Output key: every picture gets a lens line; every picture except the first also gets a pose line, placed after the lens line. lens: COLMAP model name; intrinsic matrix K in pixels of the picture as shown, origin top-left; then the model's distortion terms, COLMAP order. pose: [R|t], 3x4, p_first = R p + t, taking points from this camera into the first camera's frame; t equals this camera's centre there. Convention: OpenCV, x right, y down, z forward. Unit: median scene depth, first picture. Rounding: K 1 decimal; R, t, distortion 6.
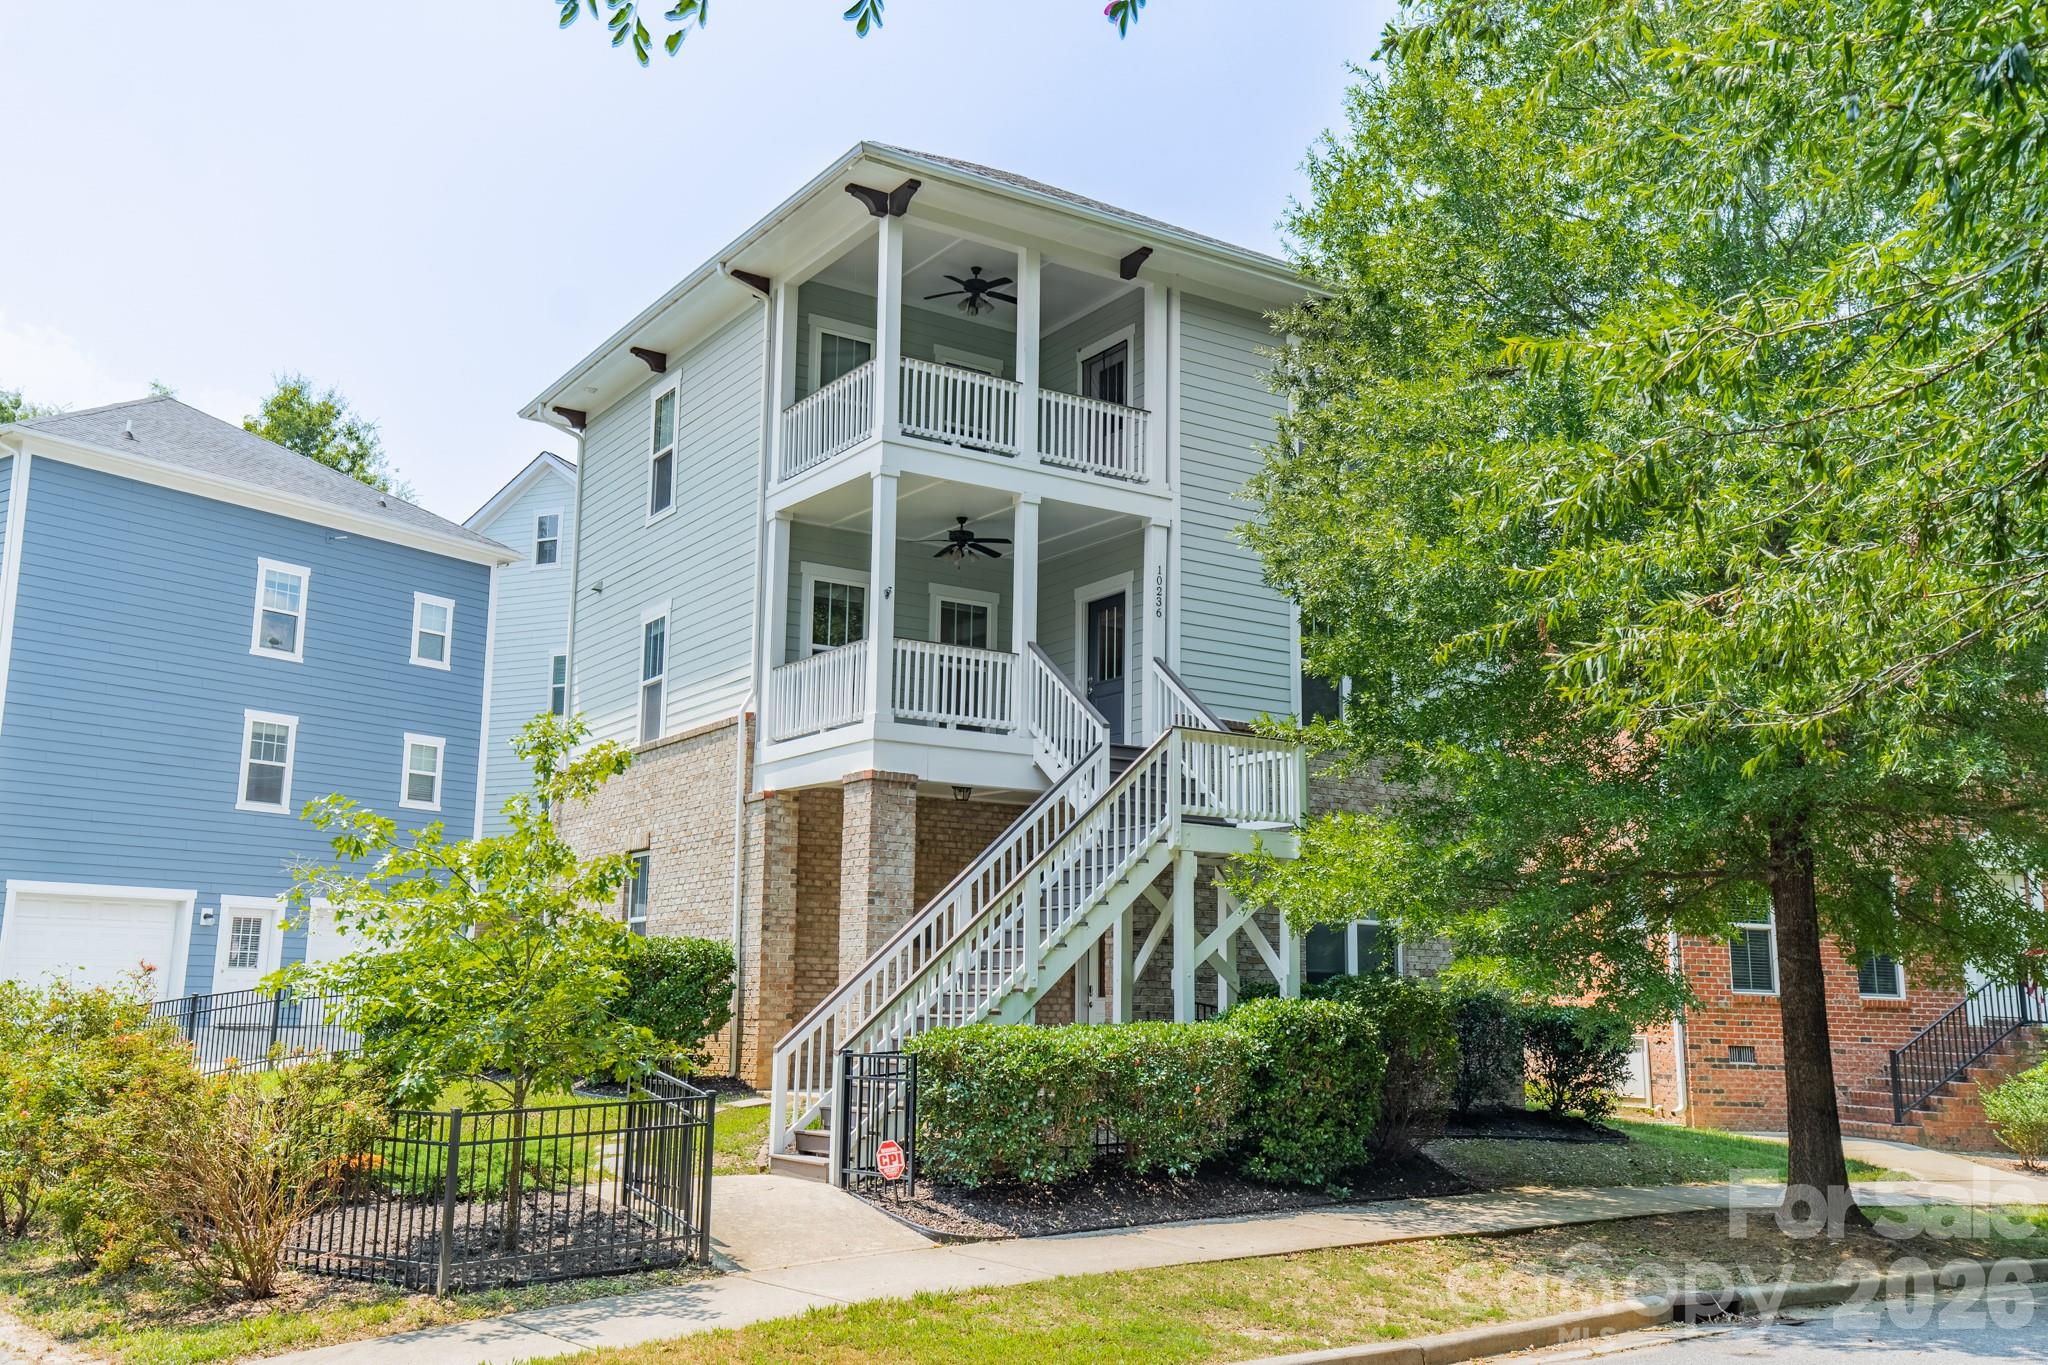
lens RADIAL K [[1839.0, 0, 1024.6], [0, 1839.0, 673.1], [0, 0, 1]] dist [0.074437, 0.007598]
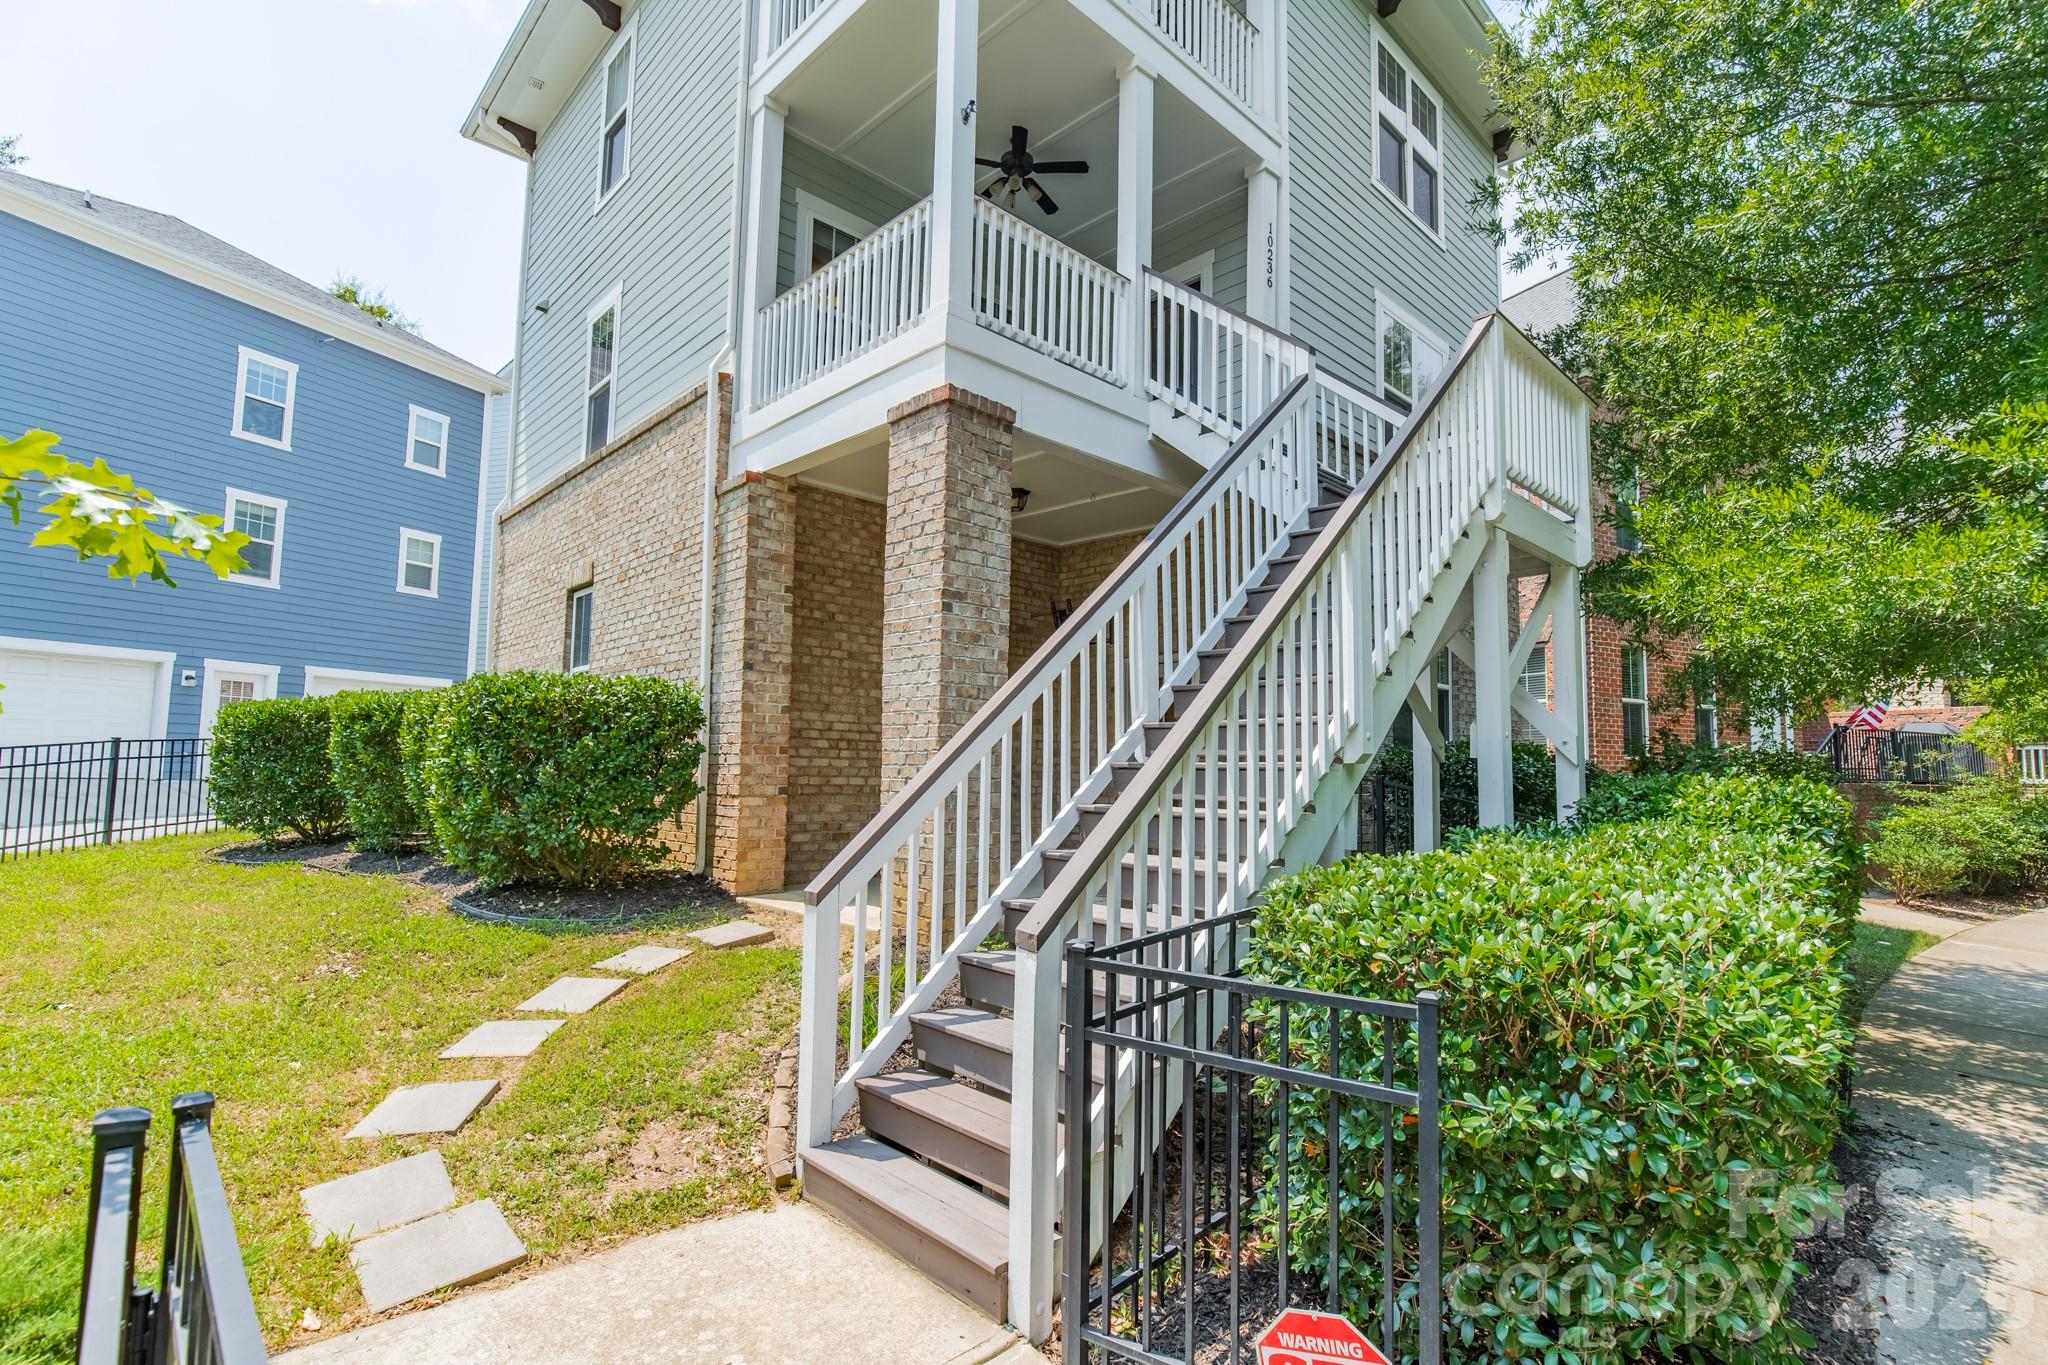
lens RADIAL K [[947.4, 0, 1037.5], [0, 947.4, 694.6], [0, 0, 1]] dist [-0.020246, -0.000149]
pose [[0.982200, 0.017061, 0.187060, -0.098963], [-0.036927, 0.993971, 0.103239, 0.106656], [-0.184171, -0.108309, 0.976909, 0.623310]]
